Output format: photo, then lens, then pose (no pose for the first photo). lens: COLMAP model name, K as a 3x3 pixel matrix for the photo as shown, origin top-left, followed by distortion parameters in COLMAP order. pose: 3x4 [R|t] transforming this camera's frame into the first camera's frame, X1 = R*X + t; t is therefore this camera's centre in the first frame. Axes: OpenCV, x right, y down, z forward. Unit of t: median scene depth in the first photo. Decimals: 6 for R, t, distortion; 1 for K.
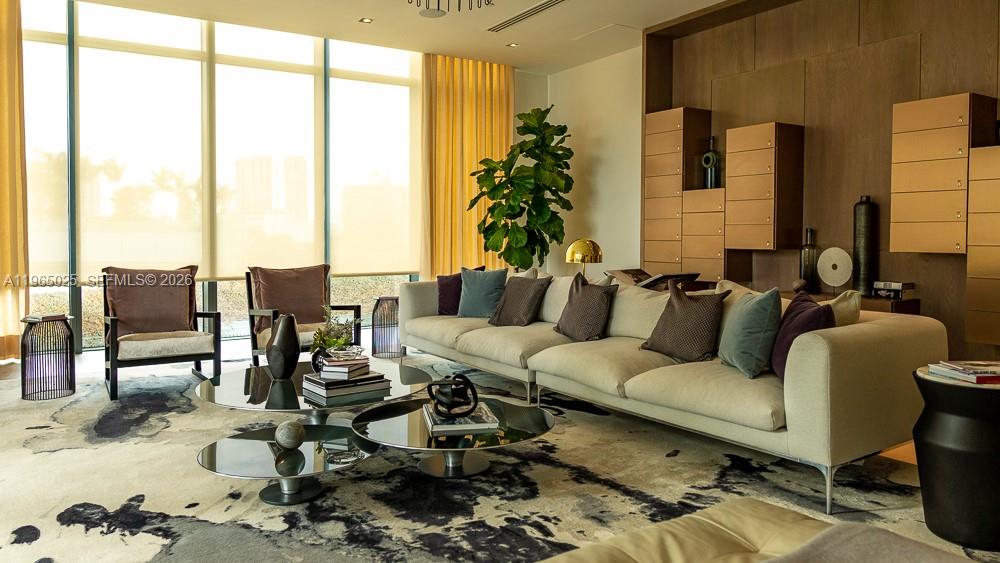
lens RADIAL K [[709.1, 0, 496.4], [0, 709.1, 321.3], [0, 0, 1]] dist [-0.047005, 0.014639]
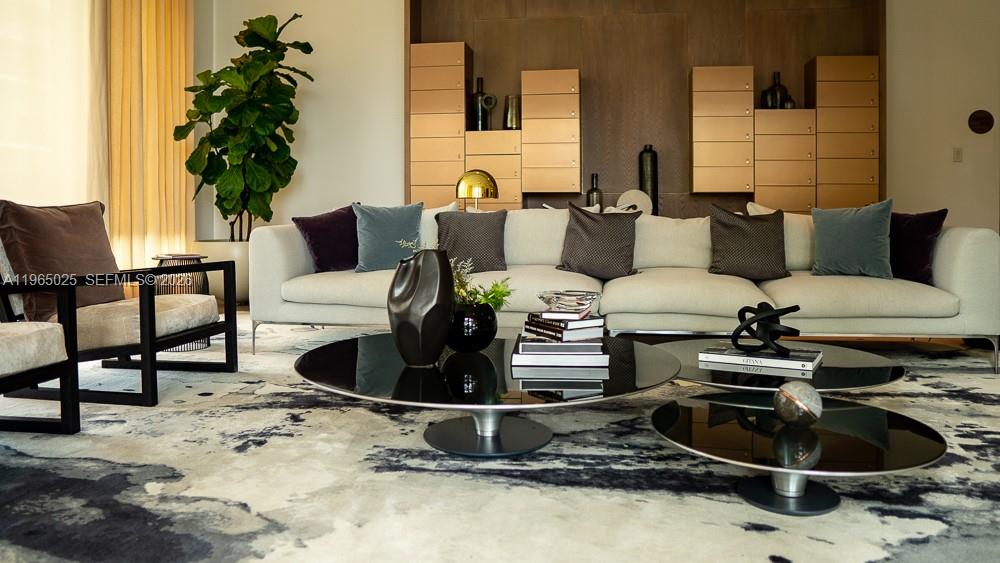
lens RADIAL K [[709.1, 0, 503.9], [0, 709.1, 288.8], [0, 0, 1]] dist [-0.047005, 0.014639]
pose [[0.663790, -0.076036, 0.744044, -0.525930], [0.085159, 0.996033, 0.025814, 0.006671], [-0.743055, 0.046227, 0.667632, 0.418816]]
